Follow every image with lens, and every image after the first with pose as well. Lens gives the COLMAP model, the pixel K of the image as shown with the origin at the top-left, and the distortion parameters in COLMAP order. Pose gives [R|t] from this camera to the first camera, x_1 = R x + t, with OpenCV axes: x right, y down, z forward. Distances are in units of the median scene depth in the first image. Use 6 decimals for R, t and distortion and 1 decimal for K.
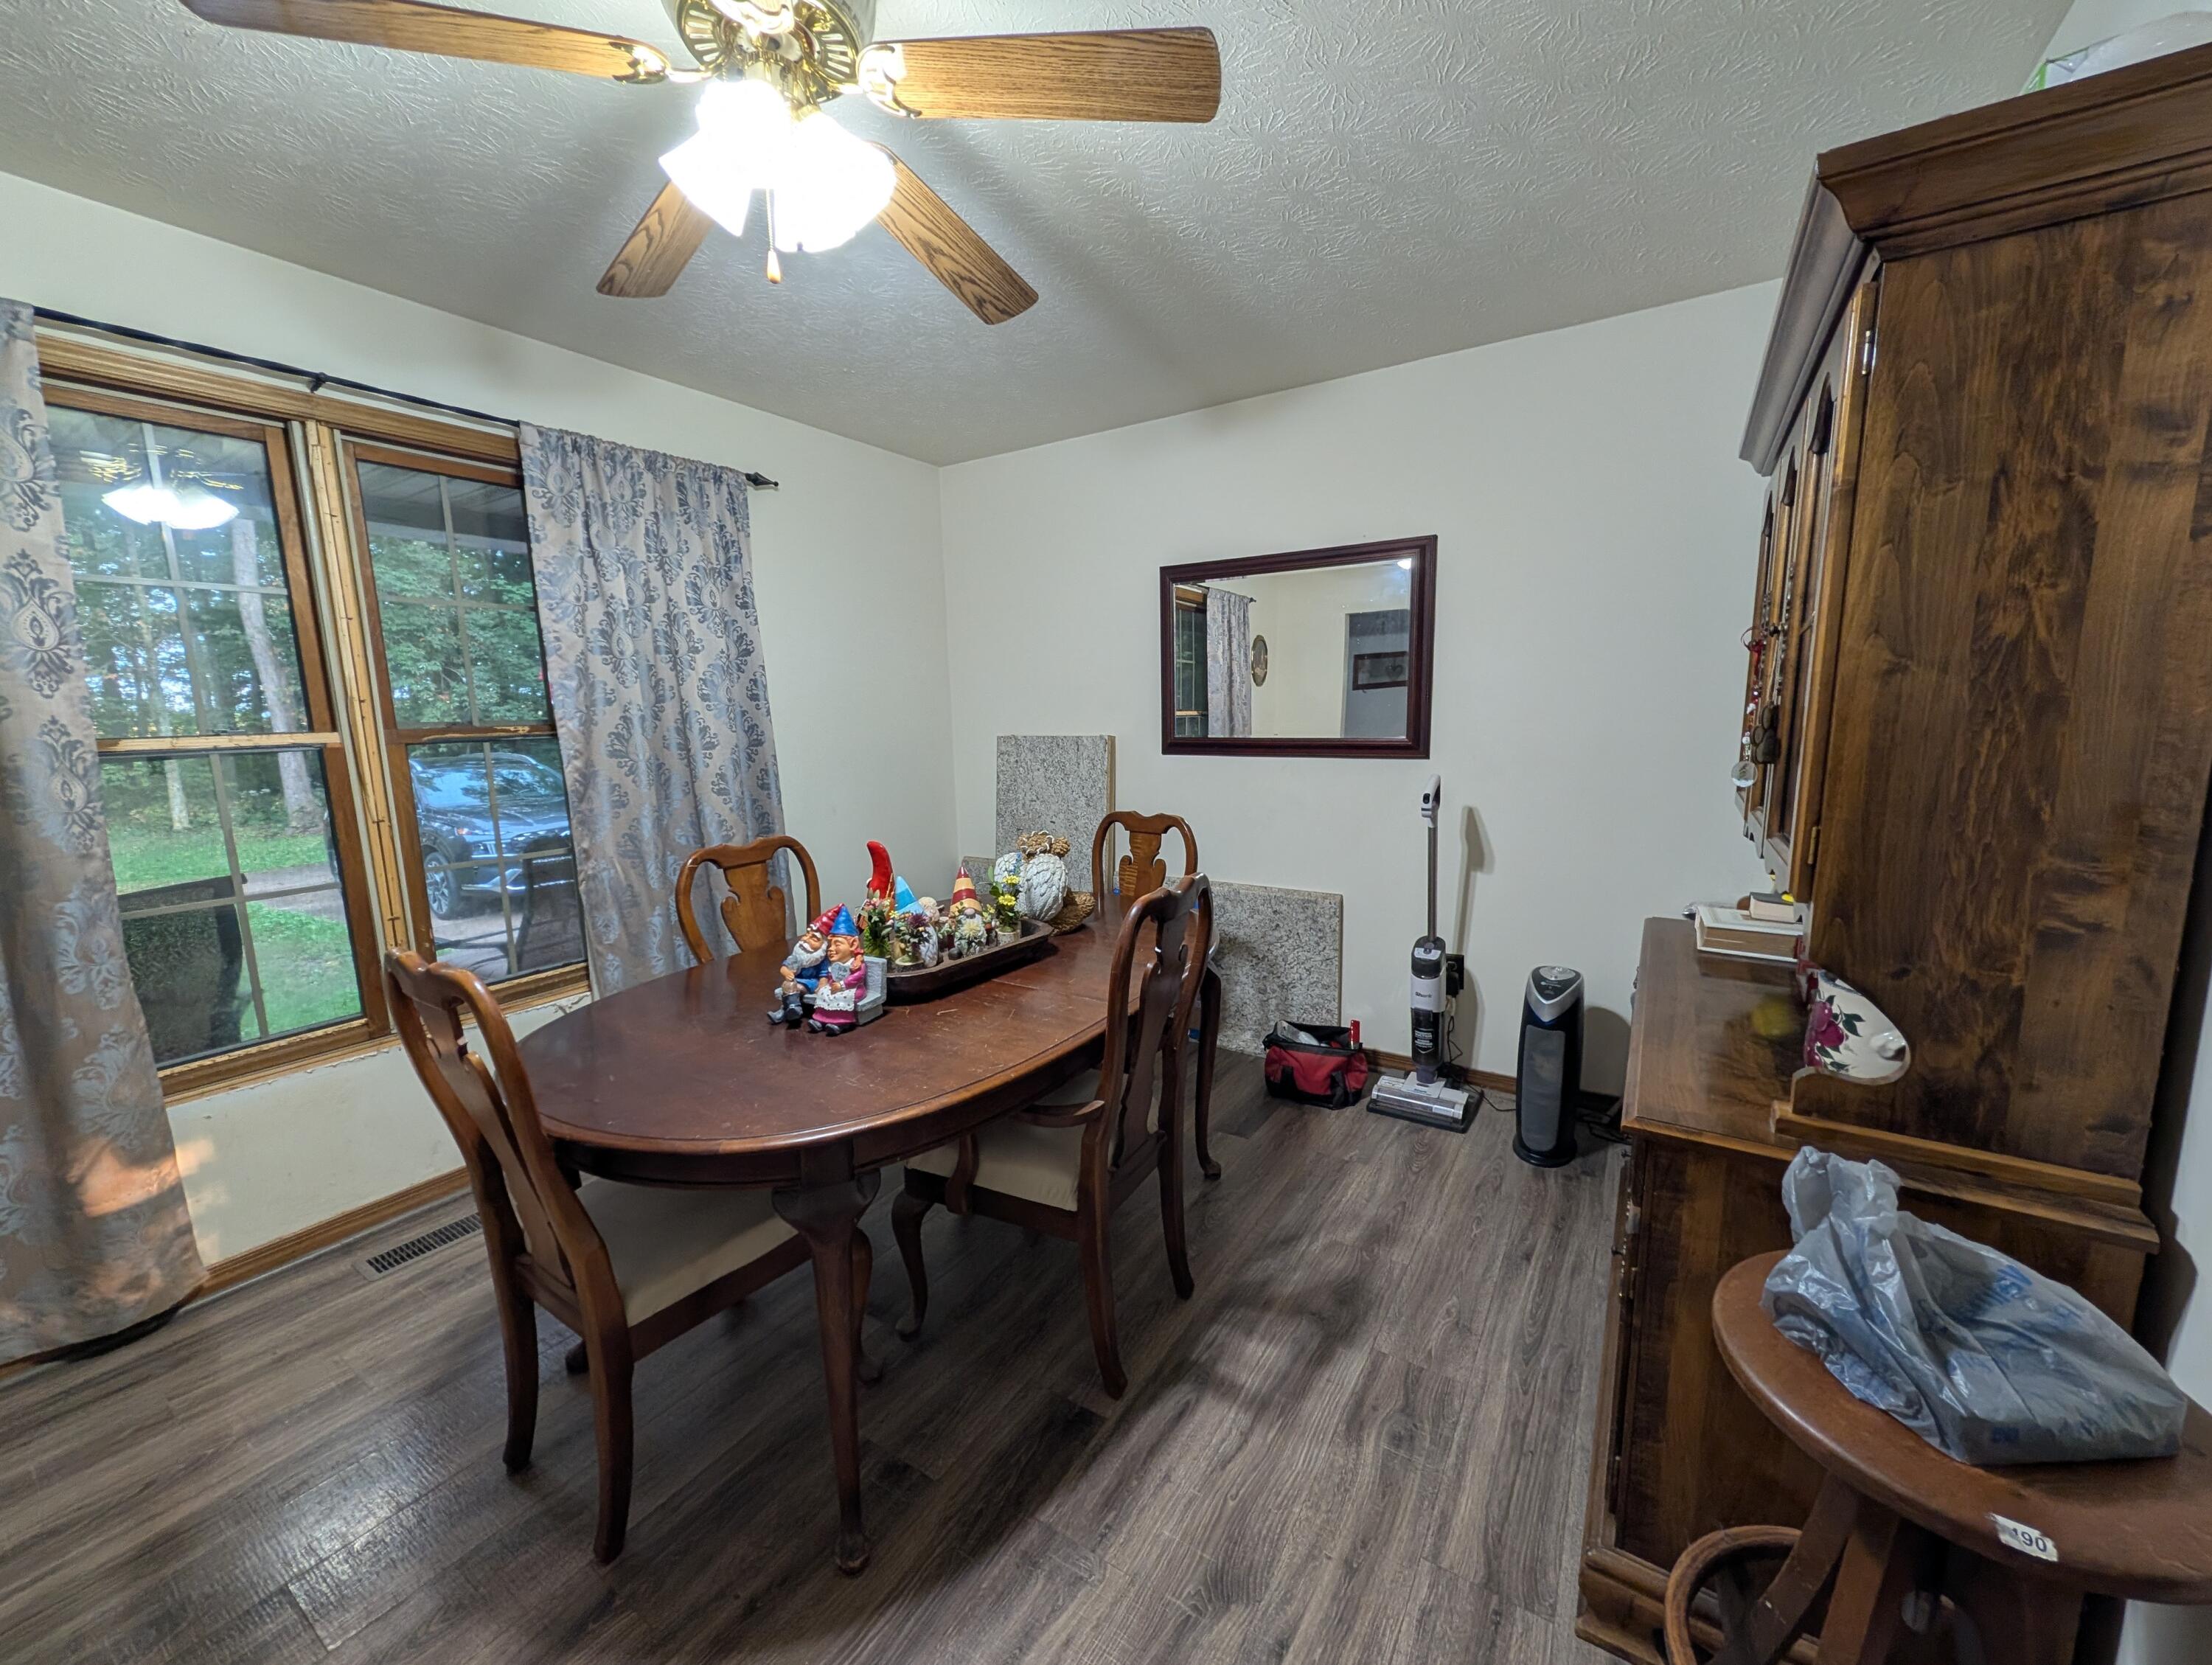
lens RADIAL K [[851.9, 0, 1117.0], [0, 851.9, 833.4], [0, 0, 1]] dist [0.002833, -0.000297]
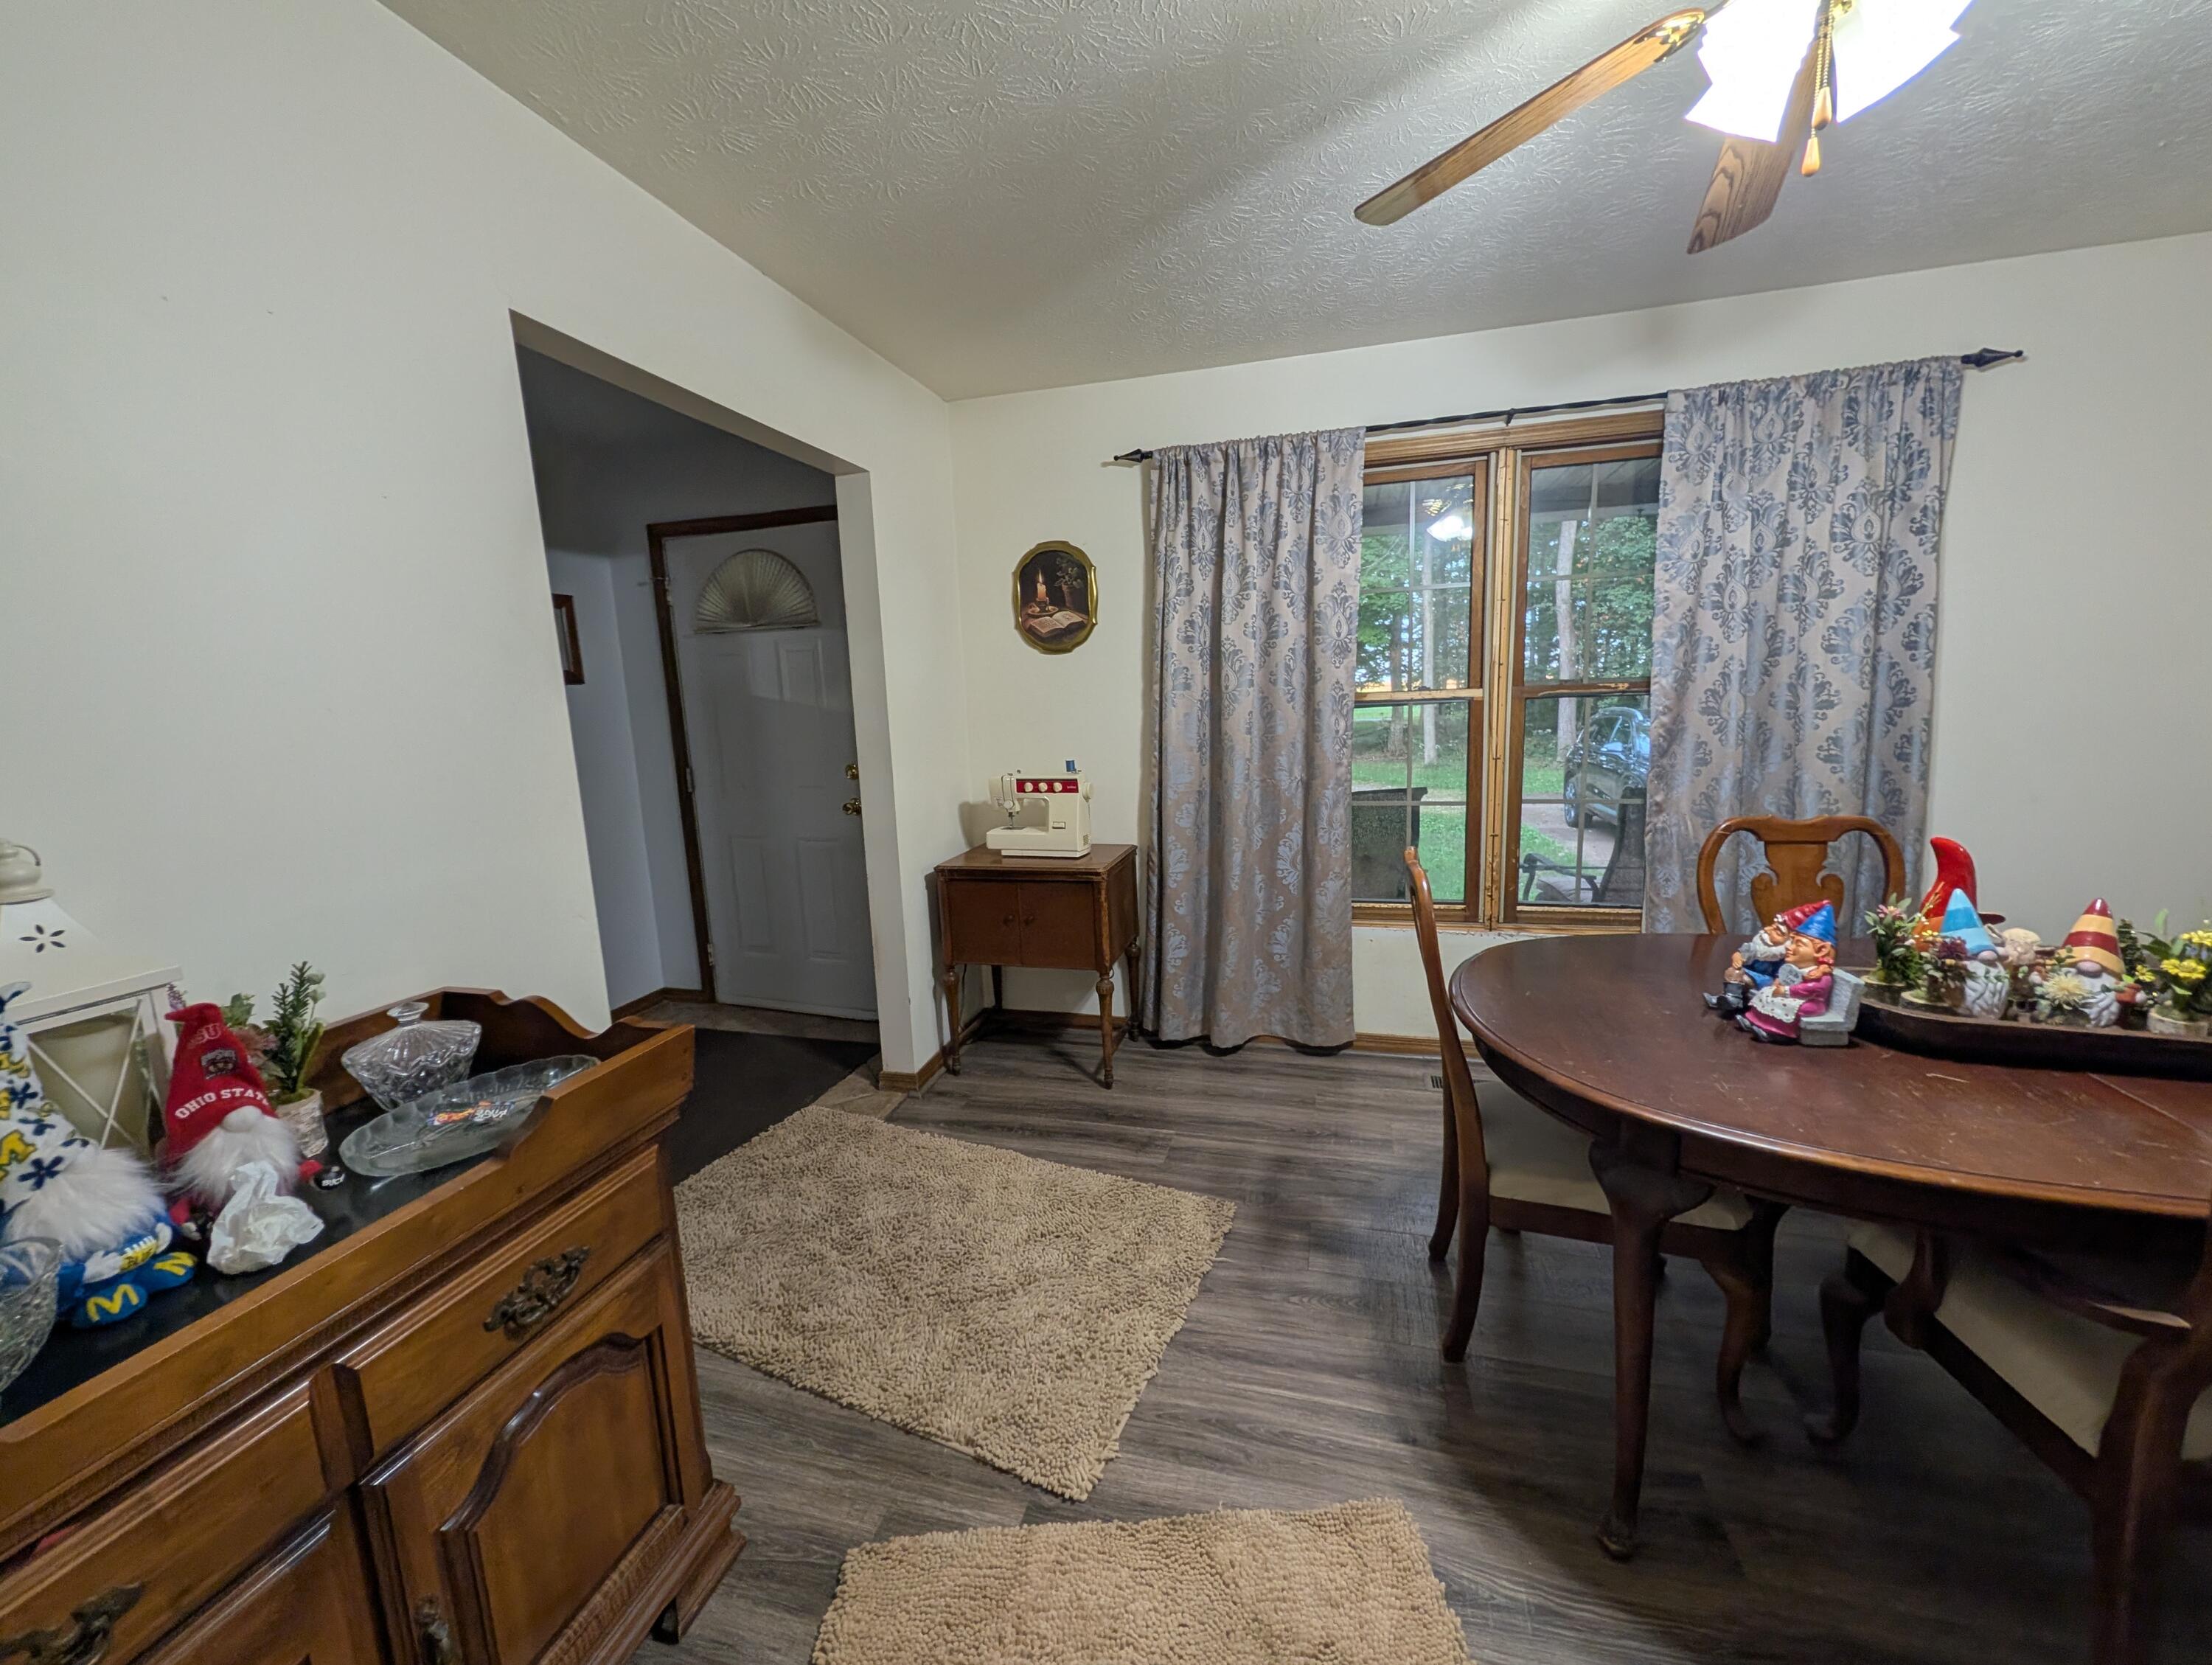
lens RADIAL K [[851.9, 0, 1110.5], [0, 851.9, 835.6], [0, 0, 1]] dist [0.002833, -0.000297]
pose [[0.298970, 0.167878, -0.939380, 0.203473], [-0.112381, 0.983748, 0.140040, -0.015543], [0.947622, 0.063701, 0.312977, 0.060054]]
